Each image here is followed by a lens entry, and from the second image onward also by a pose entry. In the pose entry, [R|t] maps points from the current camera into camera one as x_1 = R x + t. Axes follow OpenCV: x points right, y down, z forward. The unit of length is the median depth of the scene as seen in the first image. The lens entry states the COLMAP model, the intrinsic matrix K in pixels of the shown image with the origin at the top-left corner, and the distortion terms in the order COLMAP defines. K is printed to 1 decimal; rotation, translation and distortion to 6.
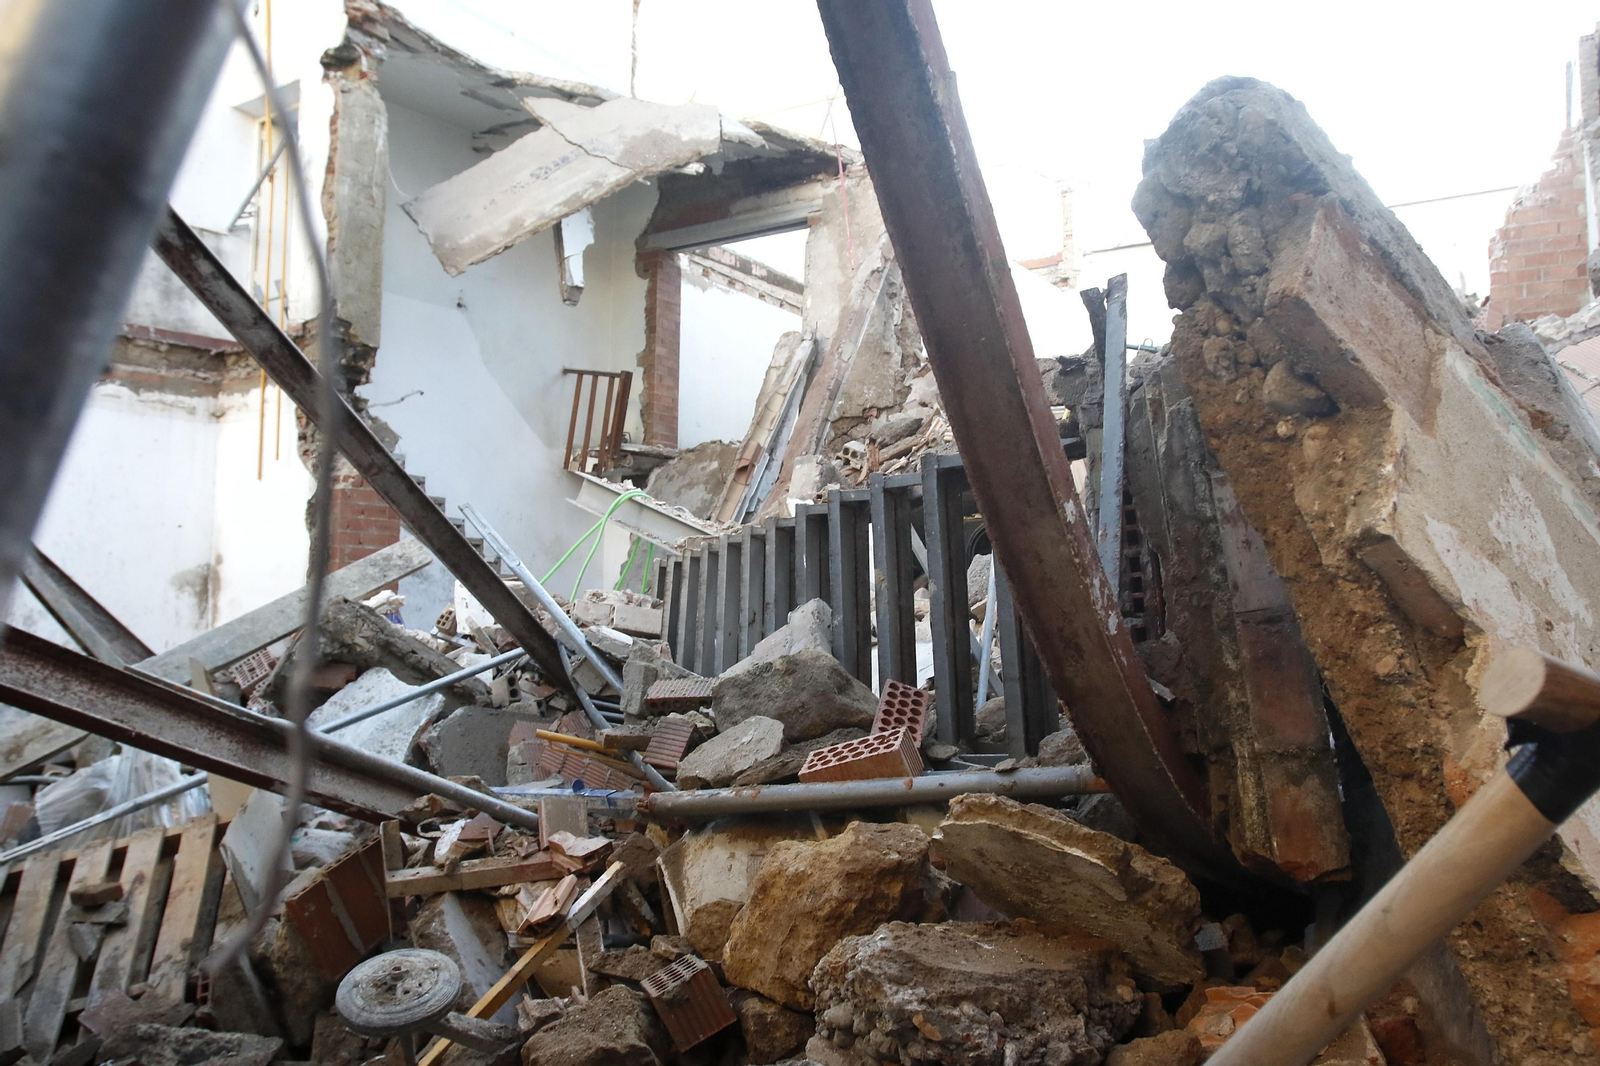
lens RADIAL K [[1163.5, 0, 797.5], [0, 1163.5, 537.8], [0, 0, 1]] dist [-0.099505, 0.067744]
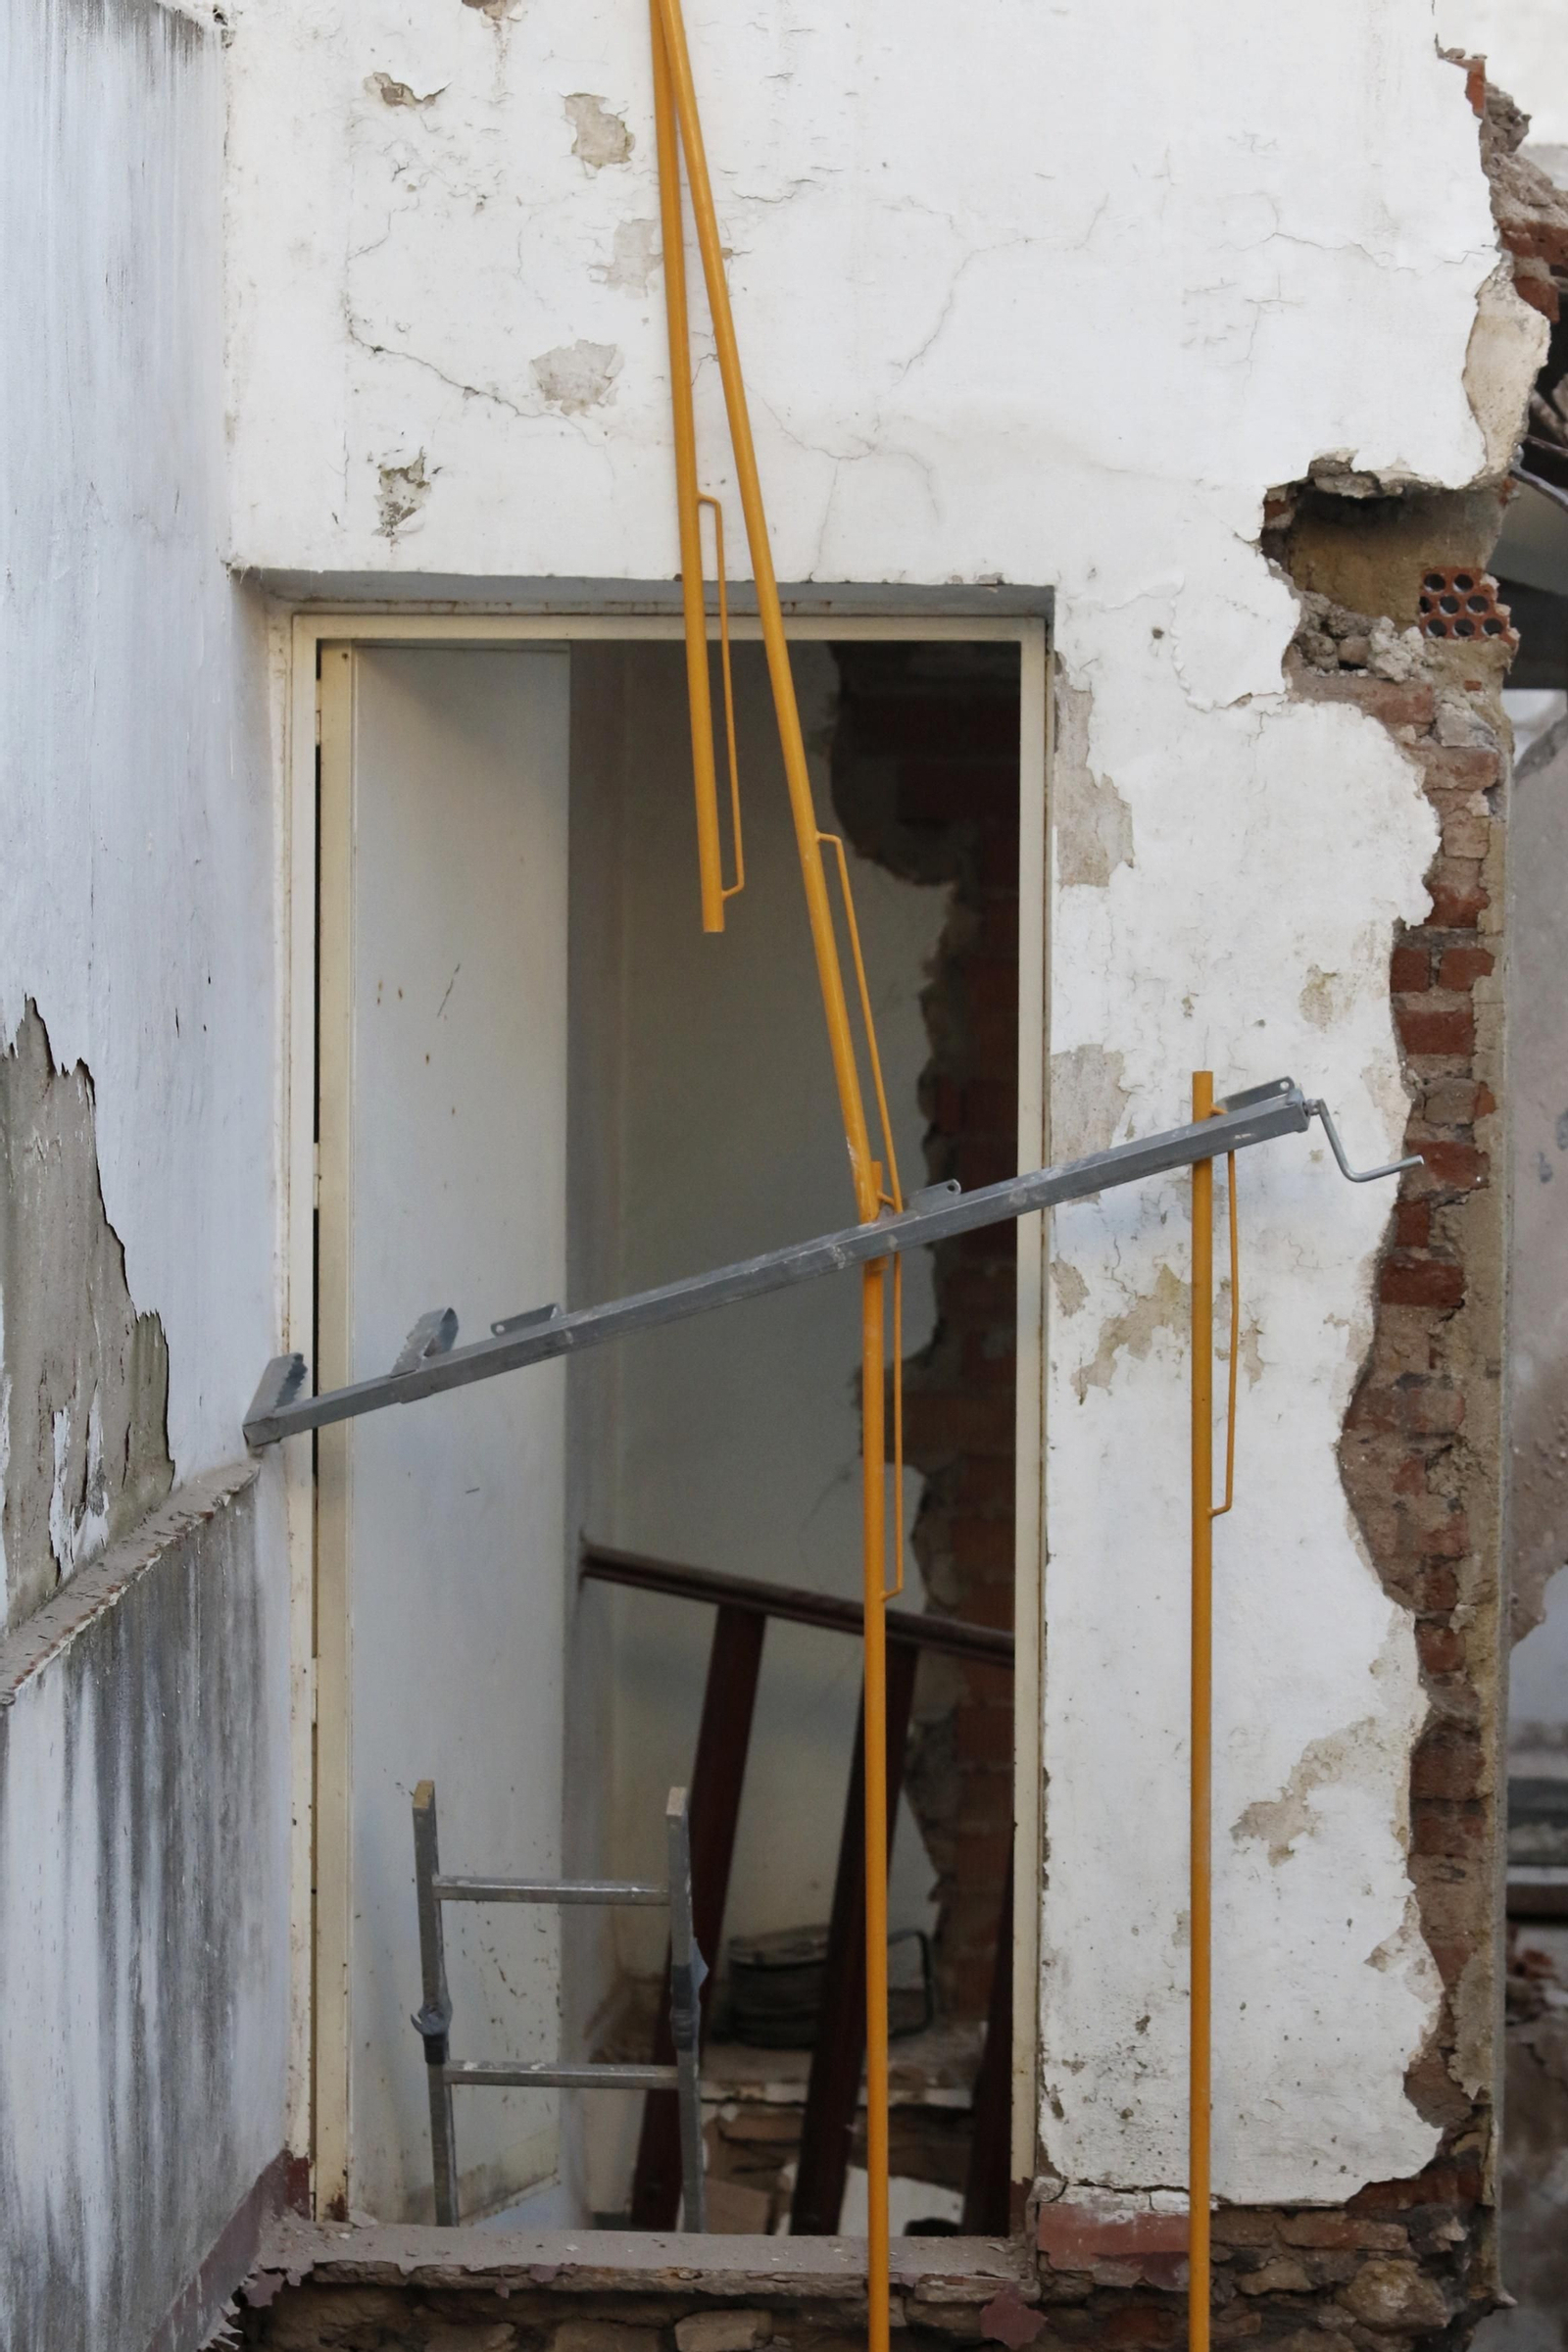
lens RADIAL K [[9251.0, 0, 786.0], [0, 9251.0, 1055.9], [0, 0, 1]] dist [-0.258631, 1.054657]
pose [[0.877838, -0.020846, 0.478504, -0.999307], [-0.025070, 0.995683, 0.089370, -0.422197], [-0.478301, -0.090448, 0.873526, -0.083746]]
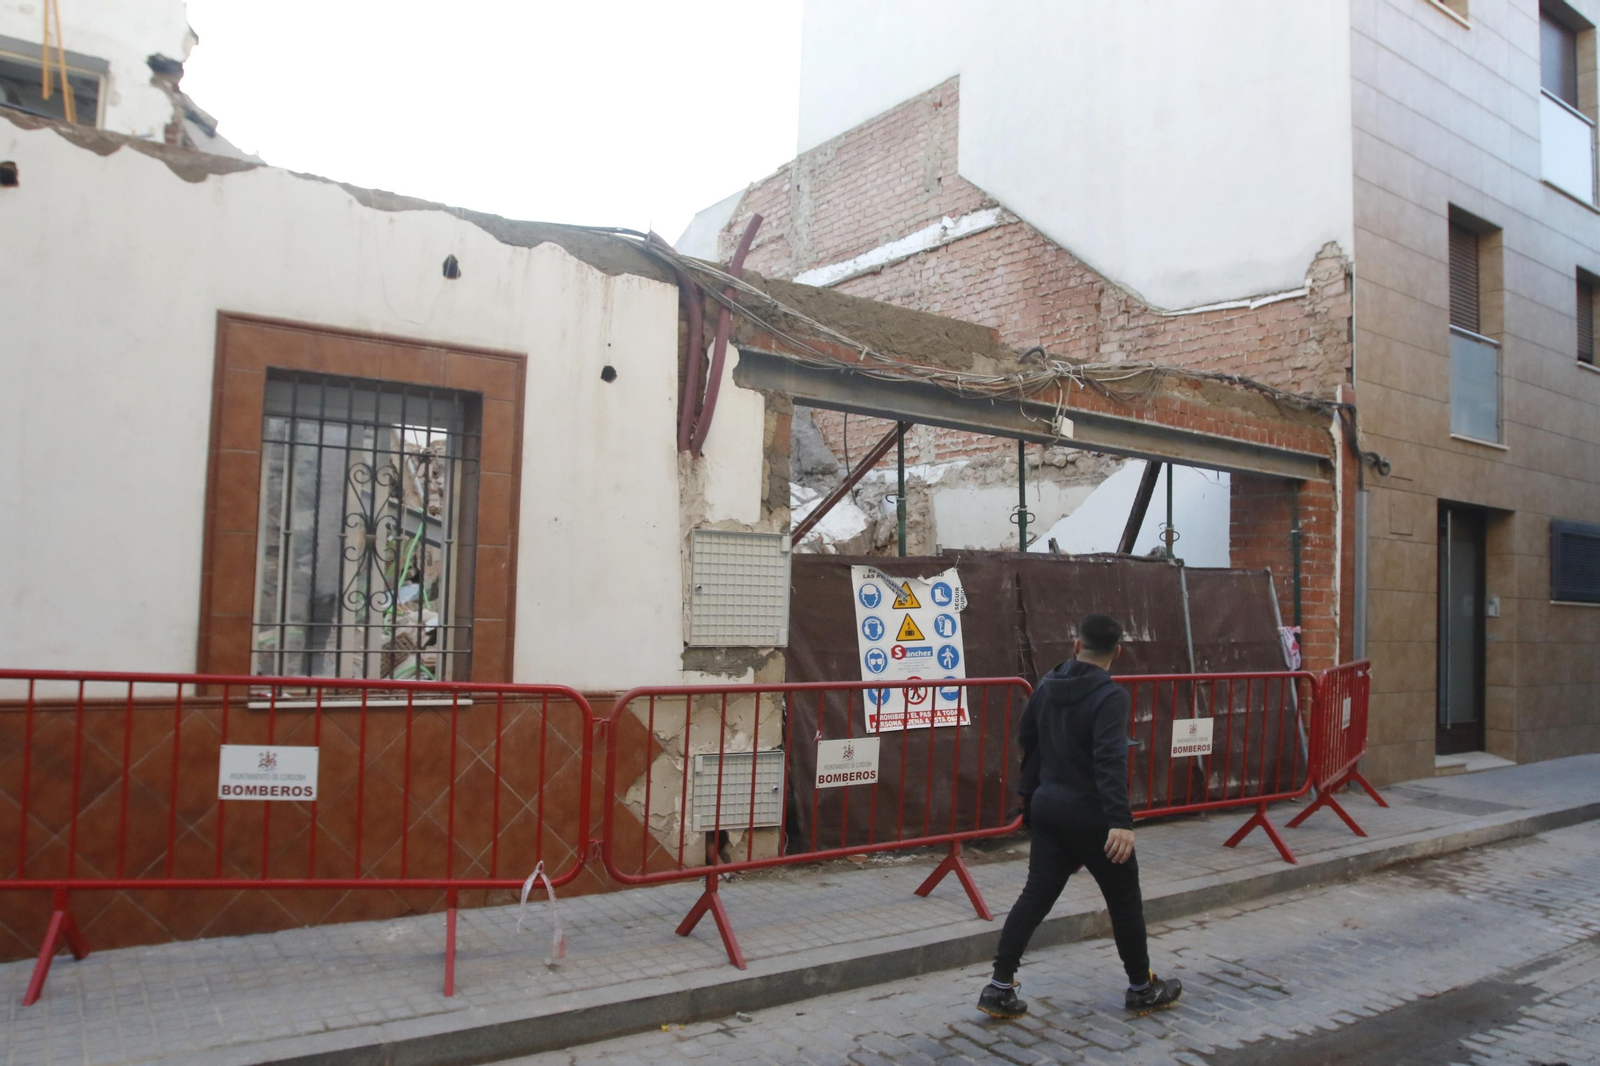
lens RADIAL K [[1160.9, 0, 803.6], [0, 1160.9, 533.8], [0, 0, 1]] dist [-0.099657, 0.056695]
pose [[0.379853, 0.052713, 0.923544, -1.022296], [-0.076562, 0.996741, -0.025401, -0.008246], [-0.921873, -0.061059, 0.382651, 0.023437]]
